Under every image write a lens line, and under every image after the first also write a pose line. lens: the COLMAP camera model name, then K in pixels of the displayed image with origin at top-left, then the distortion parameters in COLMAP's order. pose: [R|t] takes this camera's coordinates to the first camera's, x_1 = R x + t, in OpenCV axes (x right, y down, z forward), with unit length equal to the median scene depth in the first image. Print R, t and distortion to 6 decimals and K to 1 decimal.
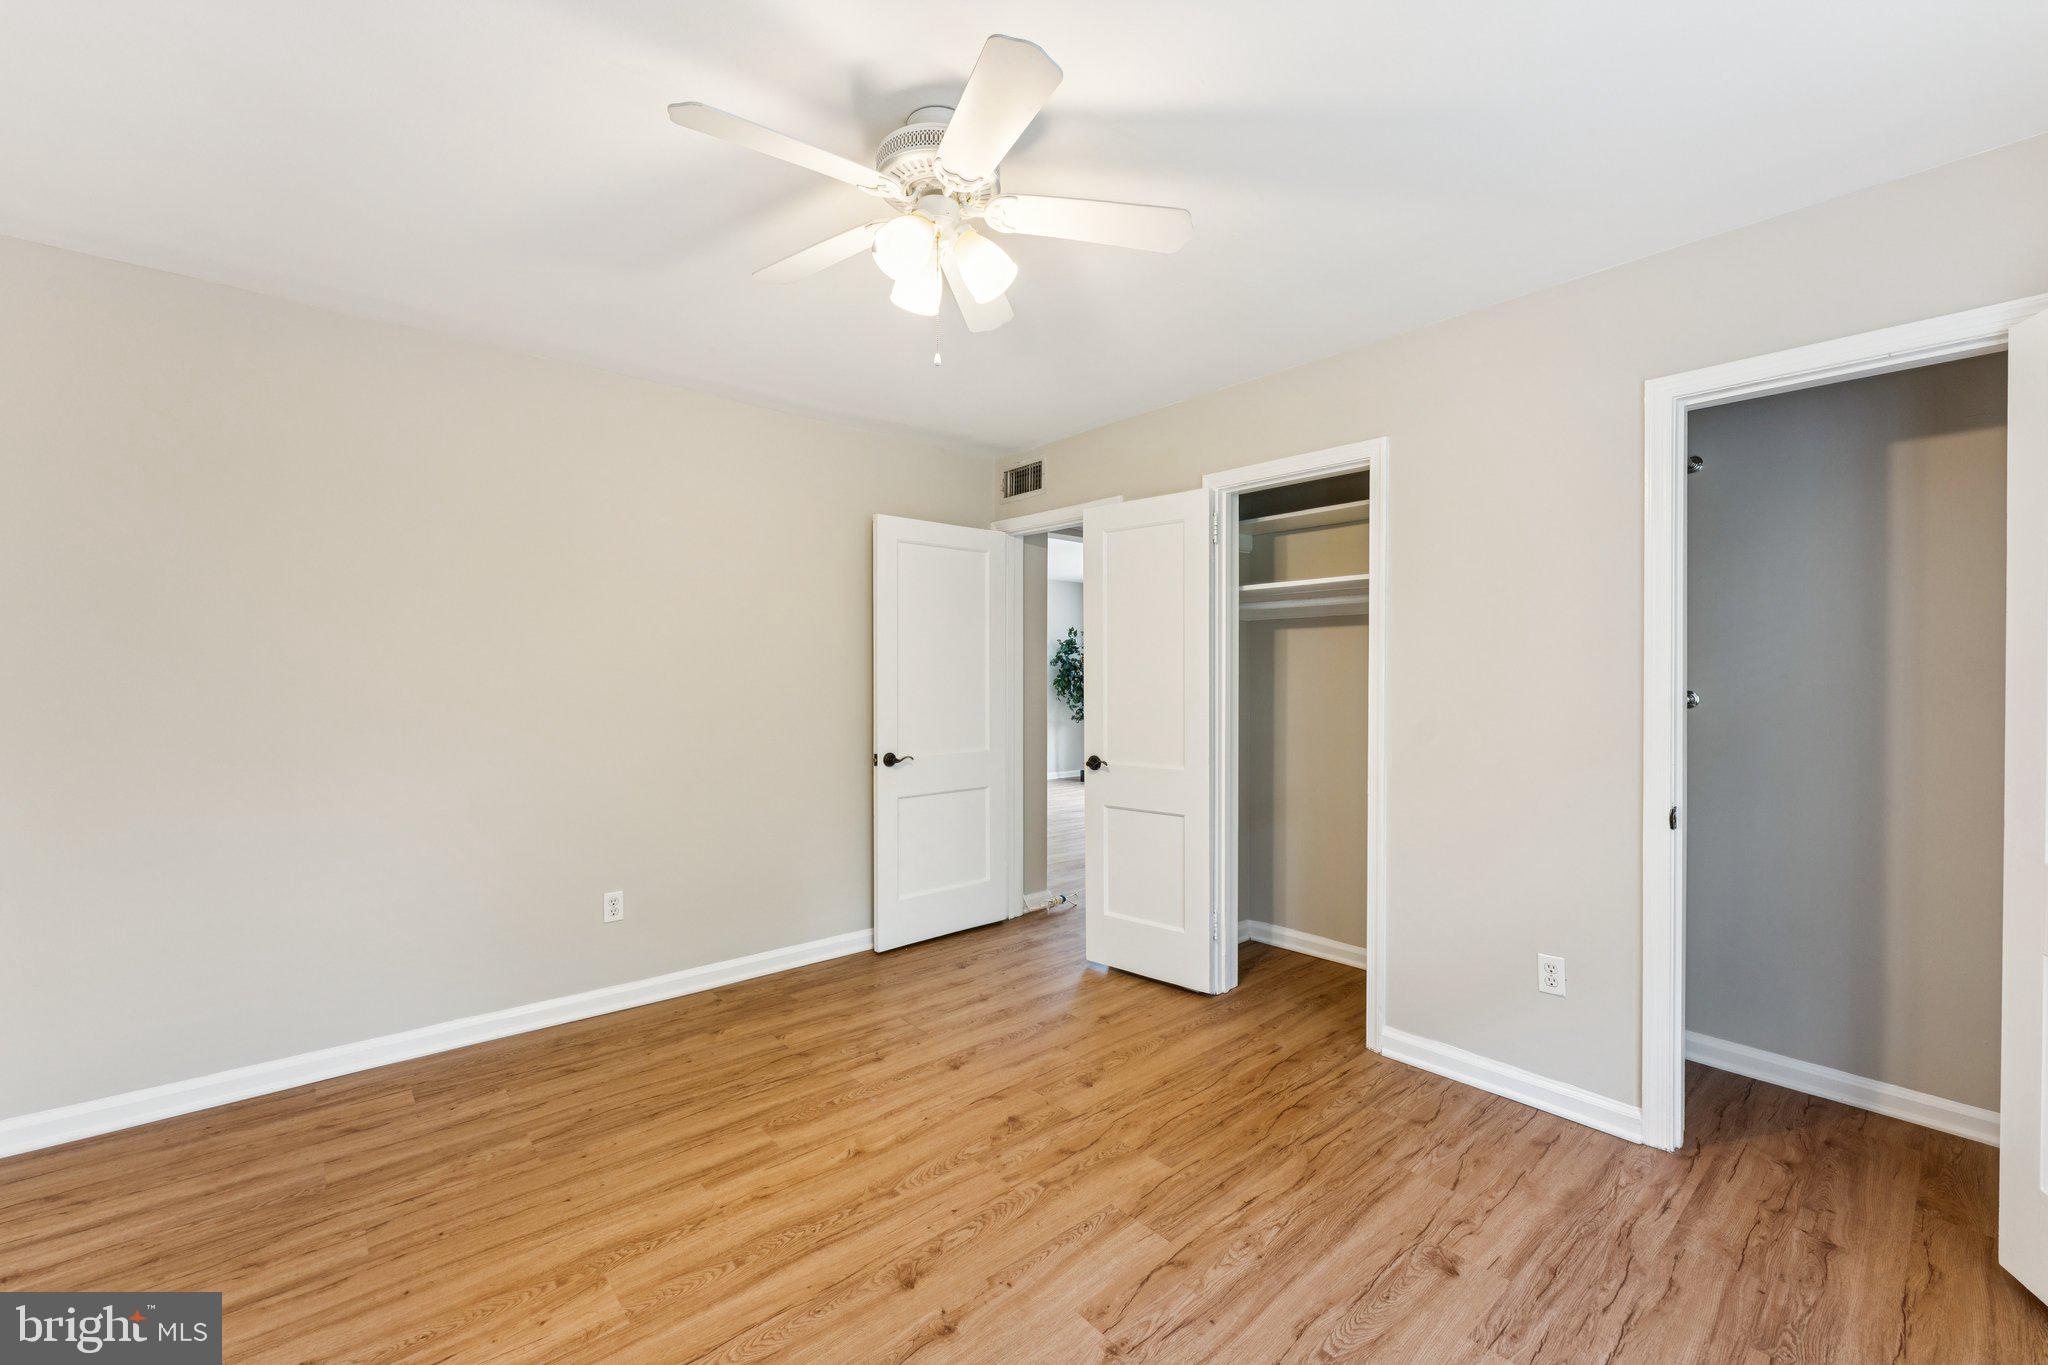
lens RADIAL K [[830.8, 0, 1008.0], [0, 830.8, 684.4], [0, 0, 1]] dist [0.000081, 0.000002]
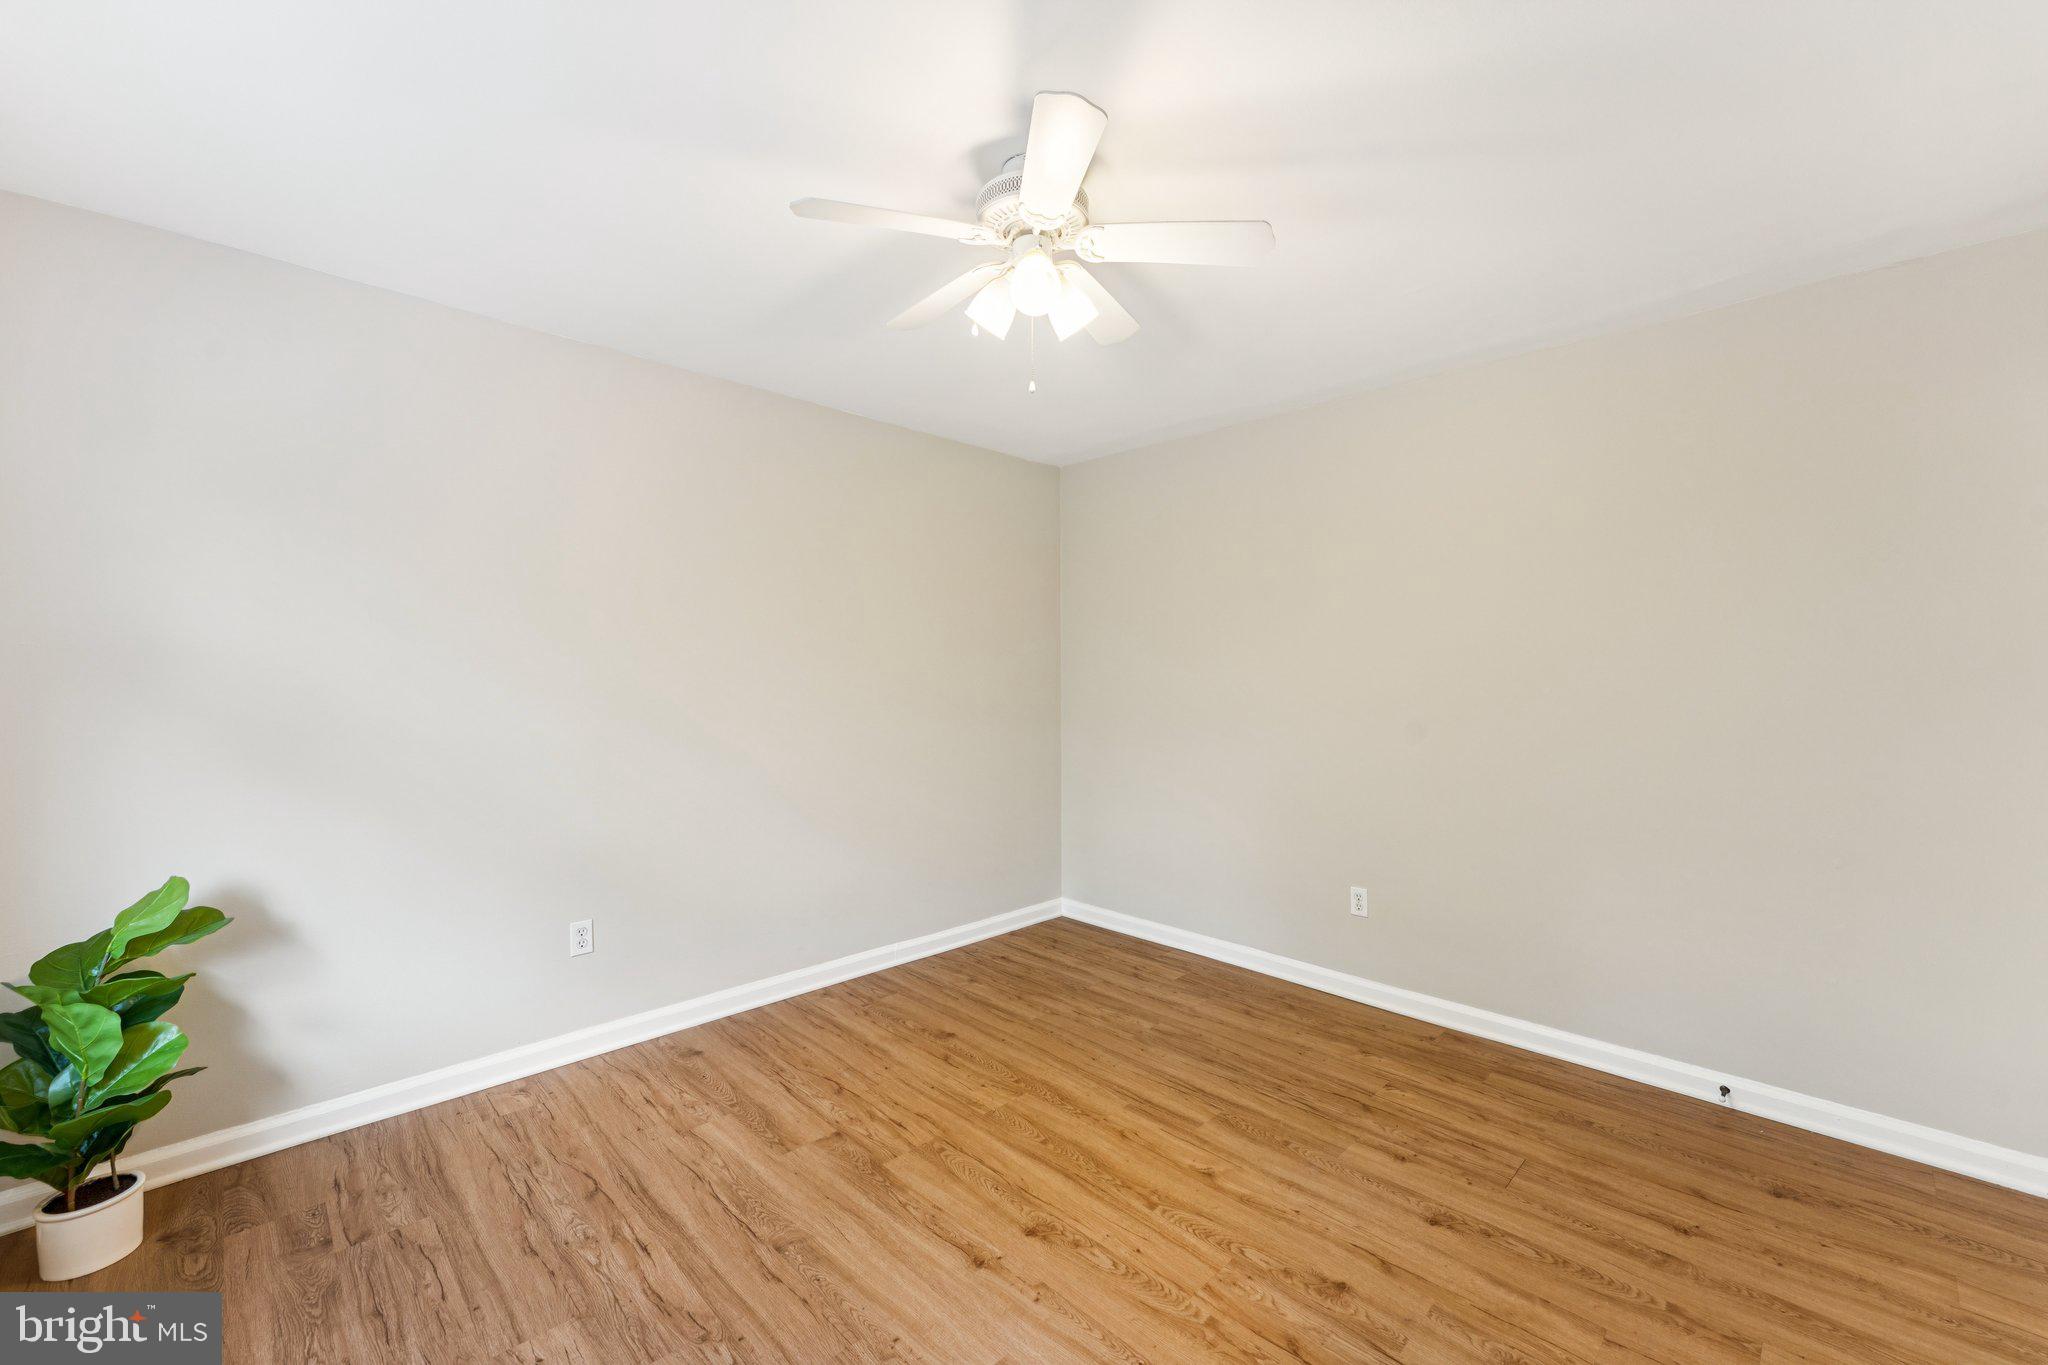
lens RADIAL K [[800.9, 0, 1042.8], [0, 800.9, 677.6], [0, 0, 1]] dist [0.000817, -0.000004]
pose [[0.099517, -0.001870, -0.995034, 0.774315], [-0.013295, 0.999906, -0.003209, -0.028022], [0.994947, 0.013549, 0.099483, 0.711387]]
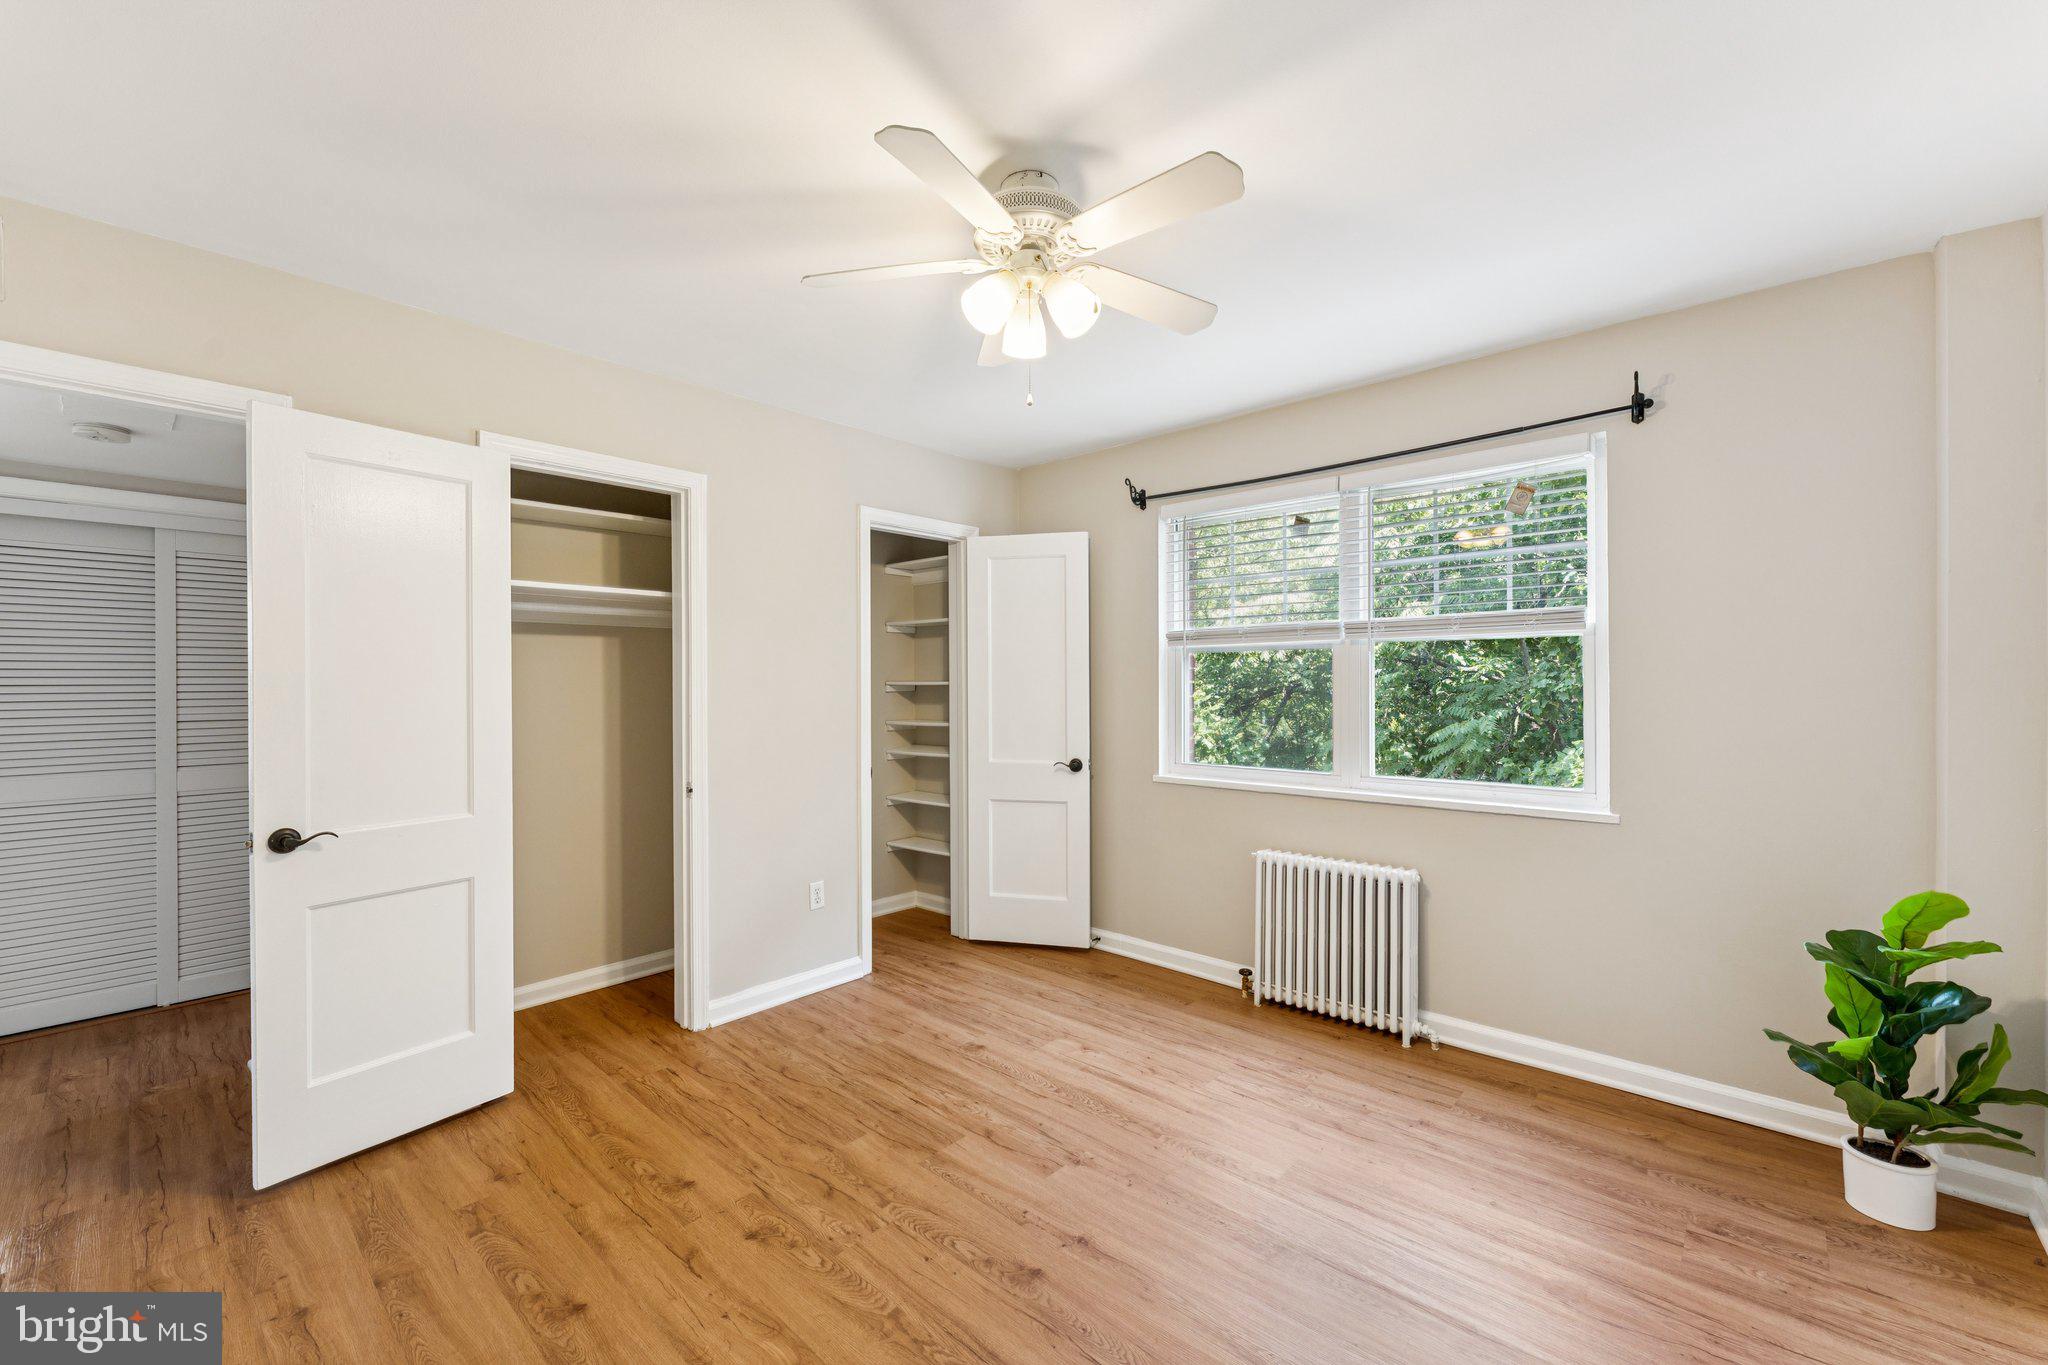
lens RADIAL K [[830.8, 0, 1008.0], [0, 830.8, 684.4], [0, 0, 1]] dist [0.000081, 0.000002]
pose [[-0.114680, -0.004431, 0.993393, -0.936285], [0.016815, 0.999838, 0.006401, -0.037389], [-0.993260, 0.017438, -0.114587, 0.908920]]
